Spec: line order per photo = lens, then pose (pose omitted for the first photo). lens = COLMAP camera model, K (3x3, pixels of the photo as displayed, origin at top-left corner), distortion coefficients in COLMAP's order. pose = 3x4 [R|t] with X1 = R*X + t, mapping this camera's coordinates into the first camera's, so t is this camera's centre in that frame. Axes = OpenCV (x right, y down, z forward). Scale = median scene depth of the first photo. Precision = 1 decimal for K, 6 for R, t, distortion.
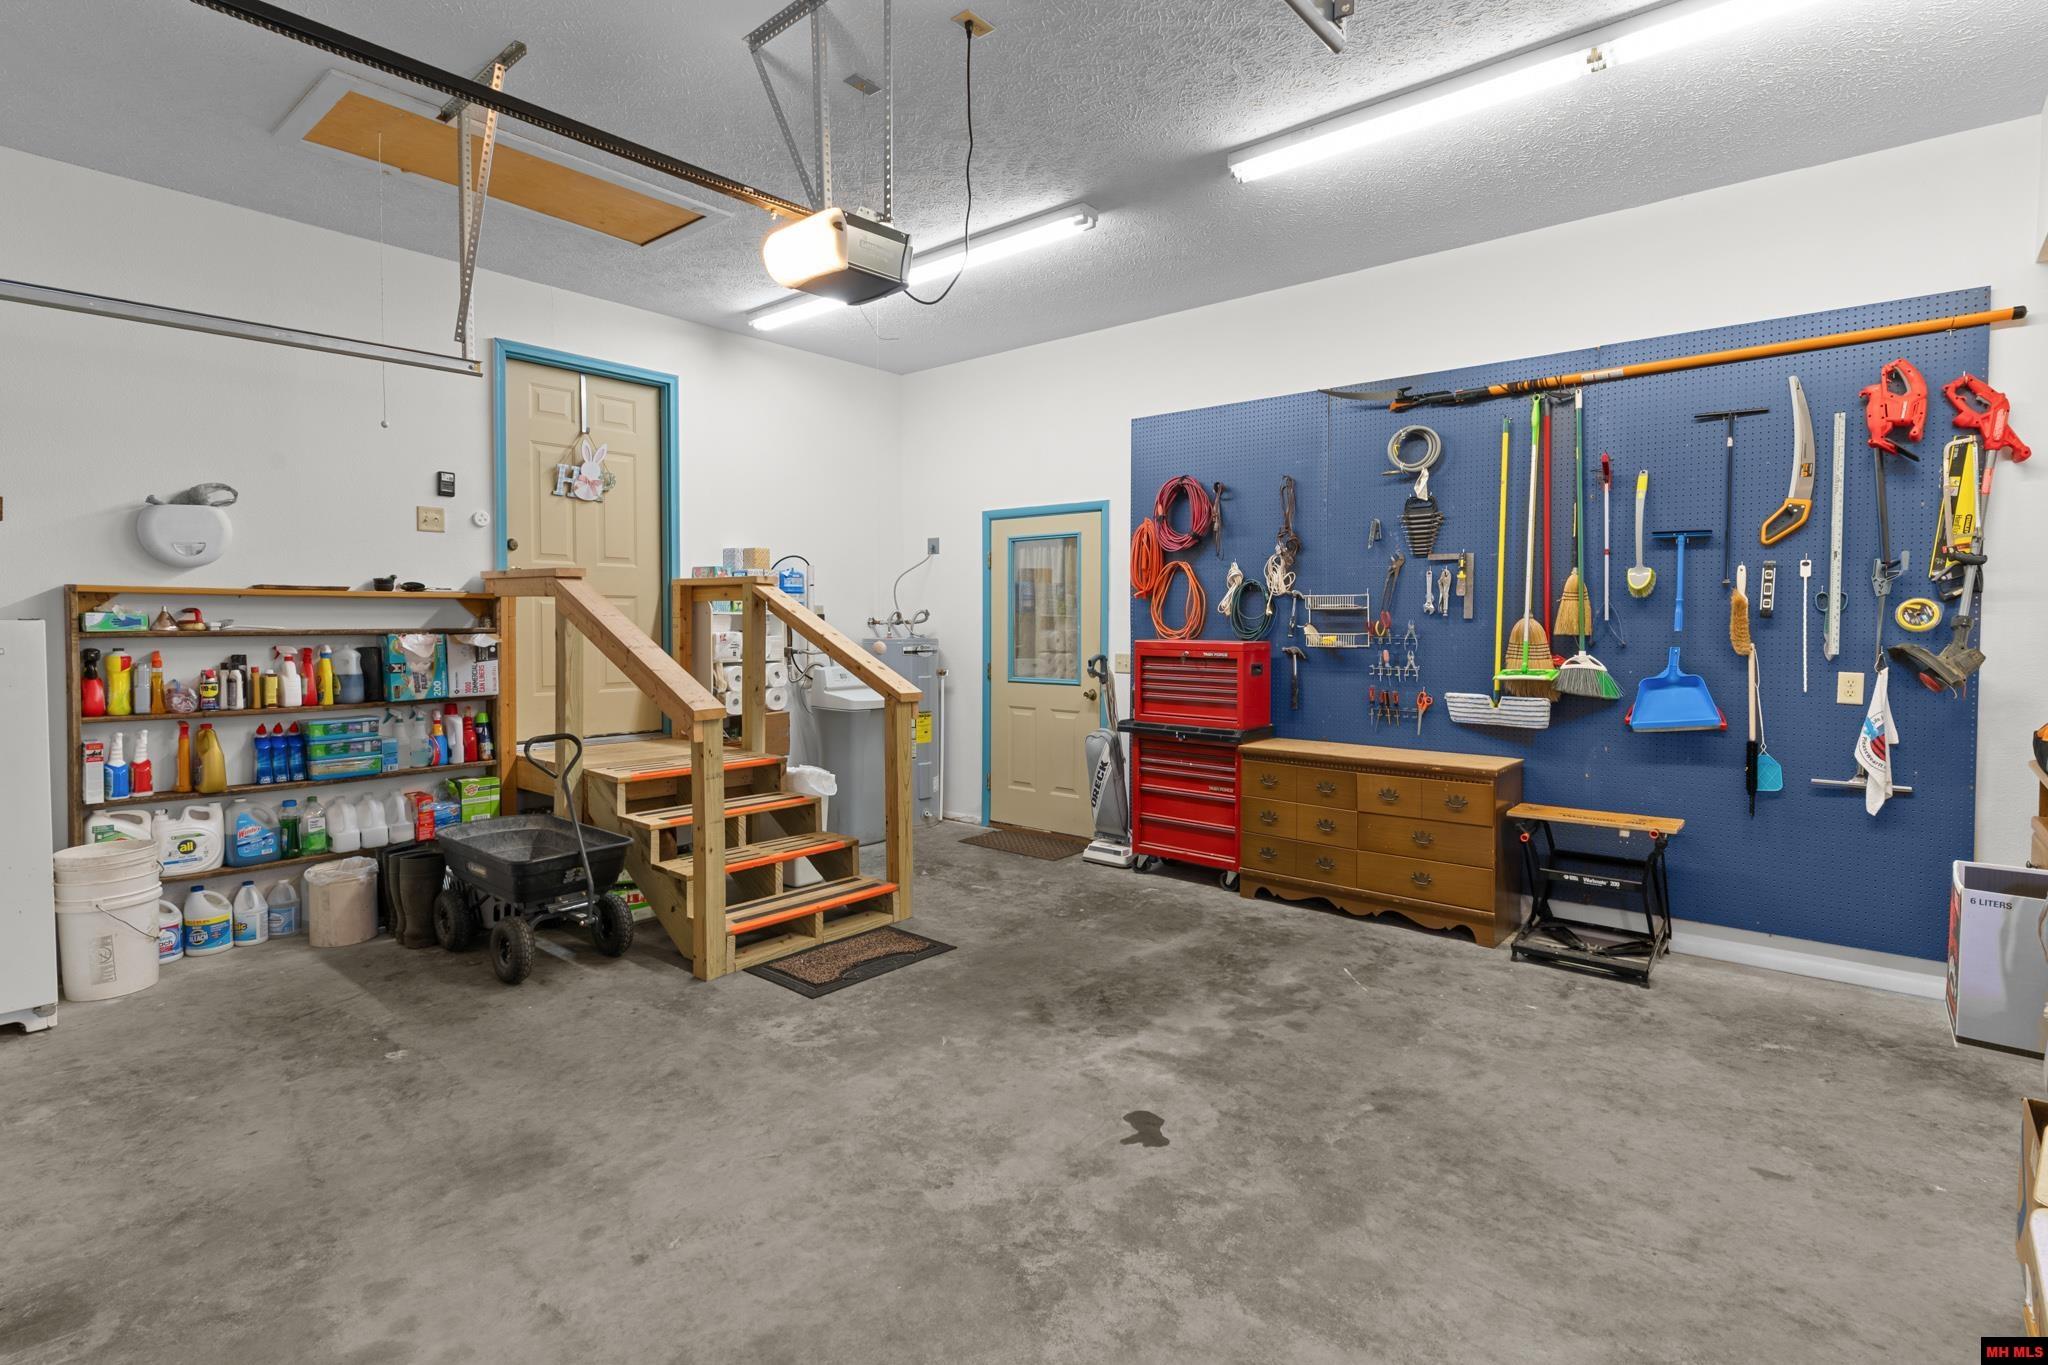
lens RADIAL K [[997.2, 0, 1016.0], [0, 997.2, 673.9], [0, 0, 1]] dist [-0.000865, -0.000540]
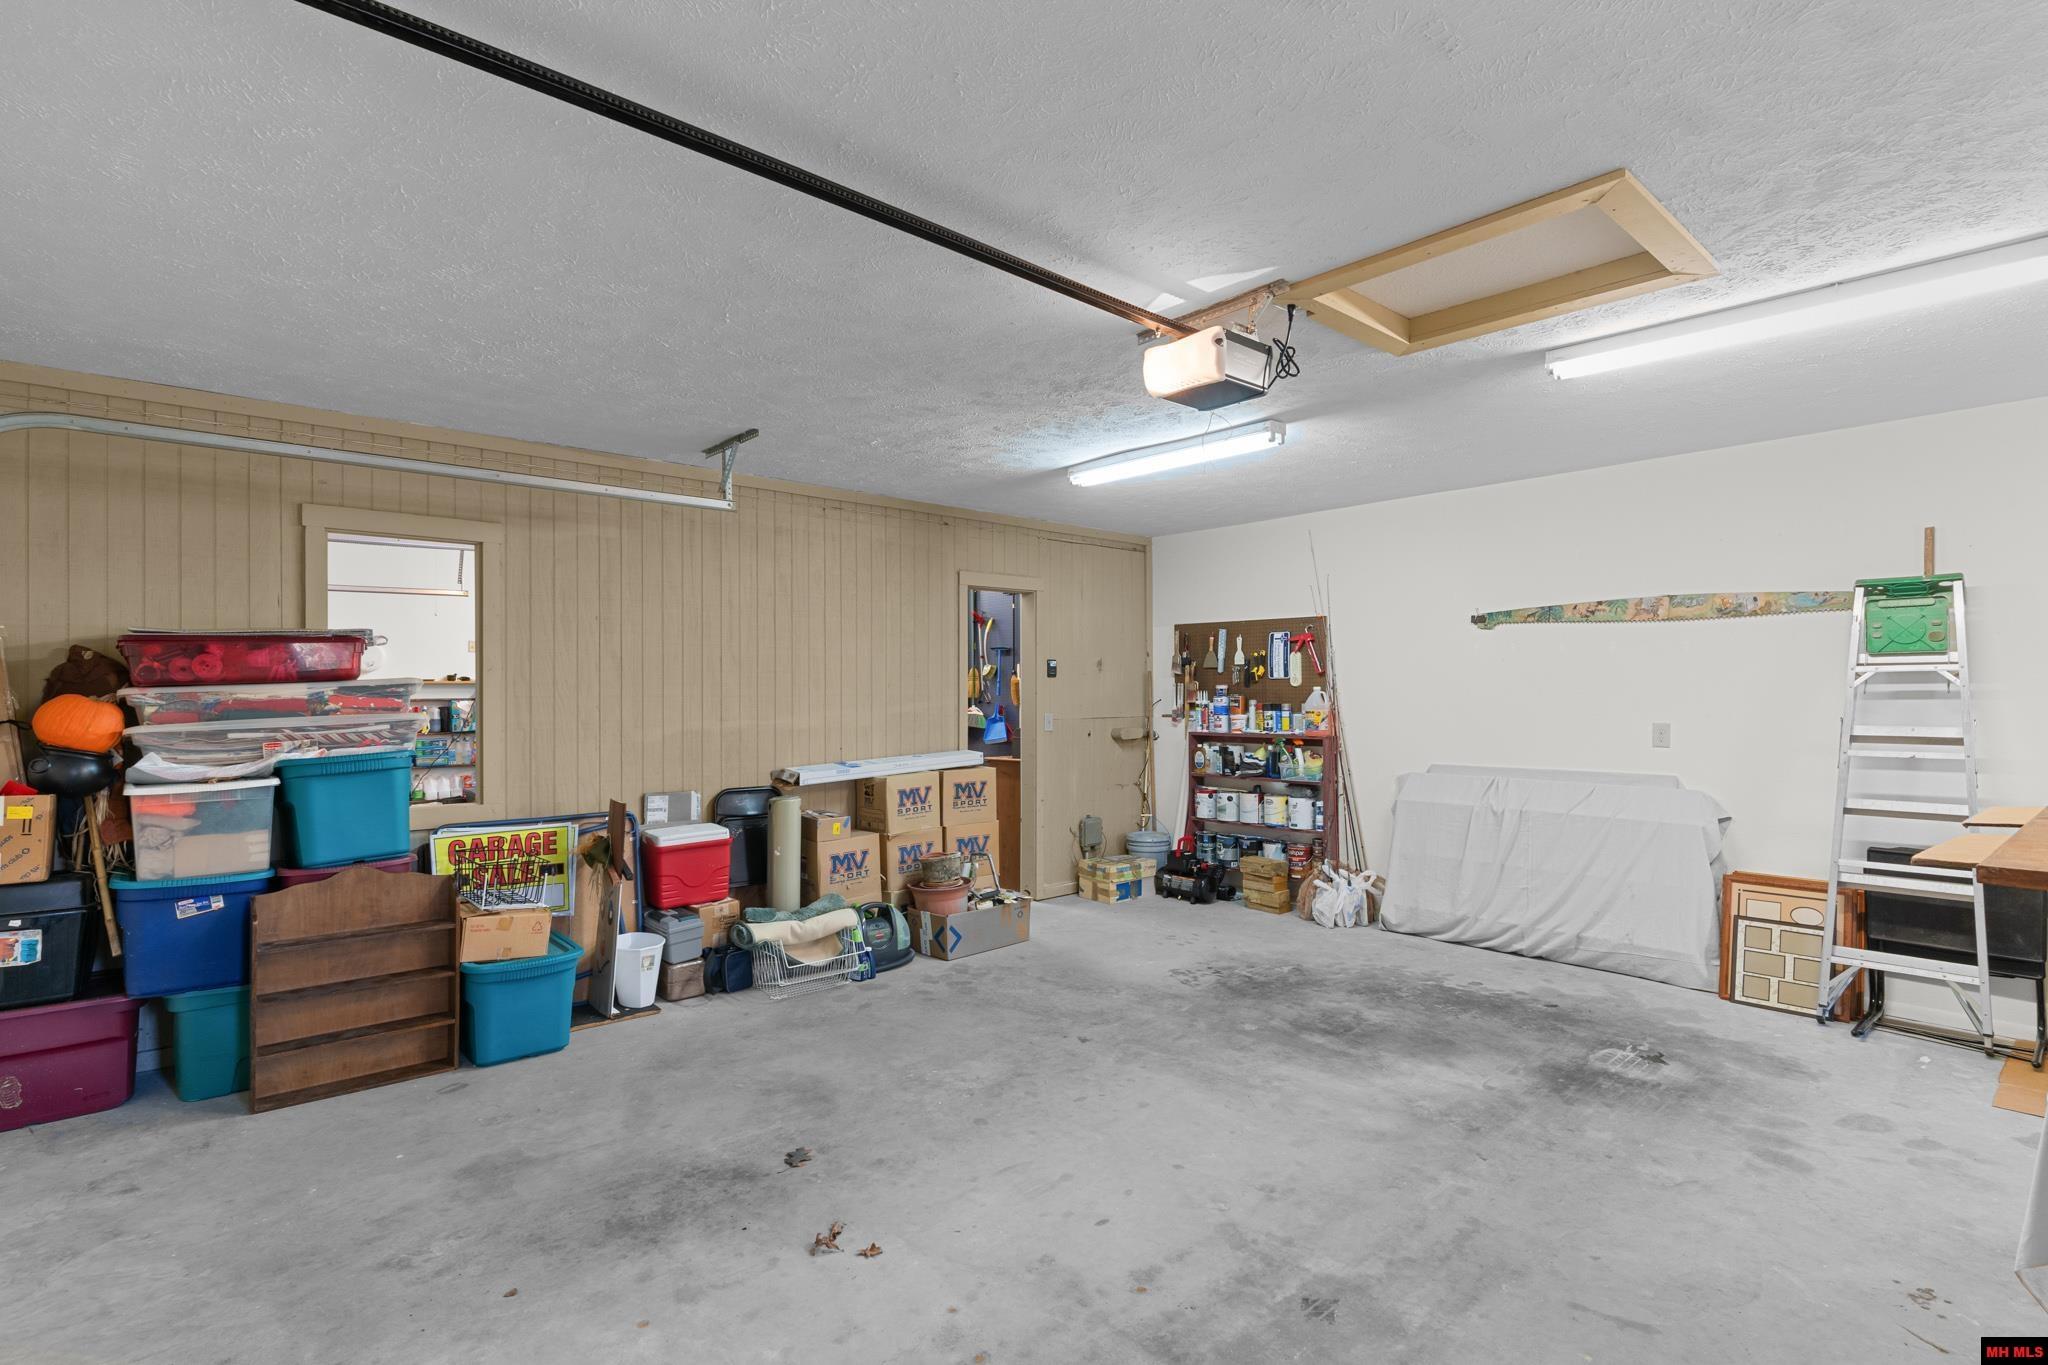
lens RADIAL K [[981.2, 0, 1024.0], [0, 981.2, 682.5], [0, 0, 1]] dist [0.001295, 0.000214]
pose [[0.991130, -0.007215, -0.132698, 1.183919], [-0.001282, 0.997960, -0.063836, 0.074024], [0.132888, 0.063440, 0.989099, -1.269882]]
